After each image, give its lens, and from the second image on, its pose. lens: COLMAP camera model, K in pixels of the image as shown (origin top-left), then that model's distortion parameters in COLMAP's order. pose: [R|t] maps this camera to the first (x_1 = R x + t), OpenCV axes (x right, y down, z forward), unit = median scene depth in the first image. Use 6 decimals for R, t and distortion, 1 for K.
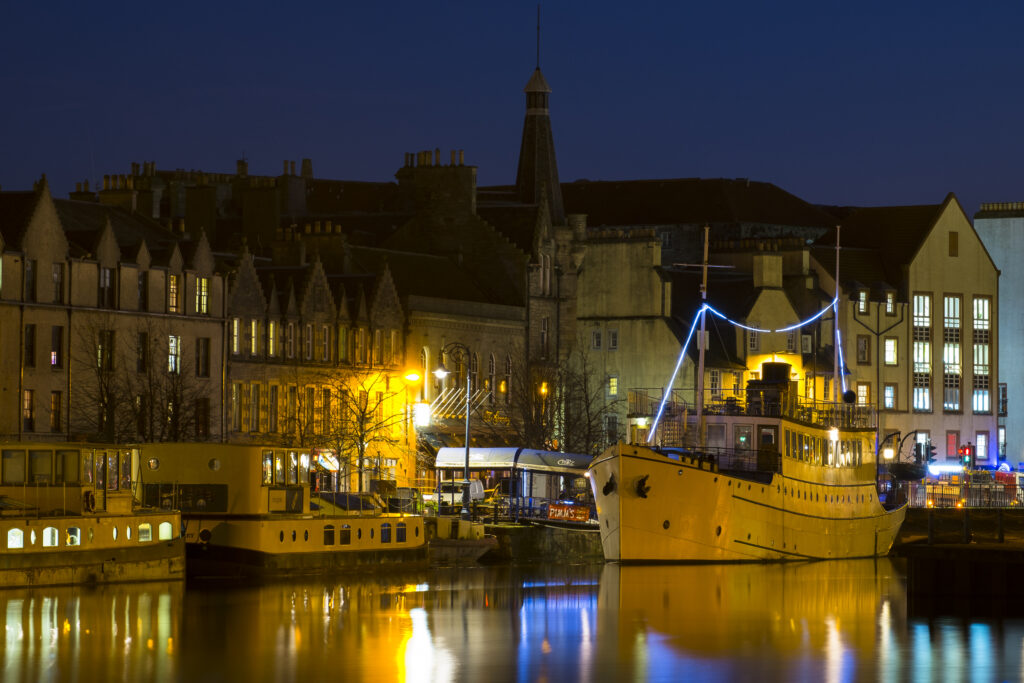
lens RADIAL K [[4816.7, 0, 511.3], [0, 4816.7, 338.9], [0, 0, 1]] dist [0.309839, 0.000000]
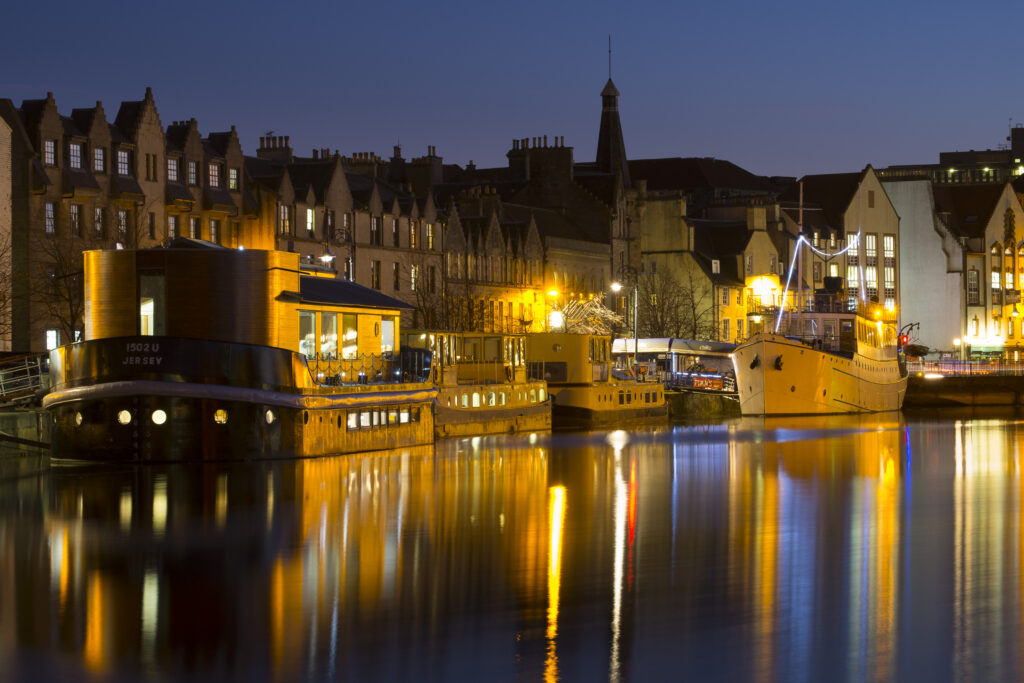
lens RADIAL K [[3110.6, 0, 512.9], [0, 3110.6, 345.0], [0, 0, 1]] dist [0.155717, 0.000000]
pose [[0.993330, -0.017394, 0.113991, -0.138868], [0.015538, 0.999732, 0.017156, 0.007361], [-0.114259, -0.015270, 0.993334, 0.078479]]
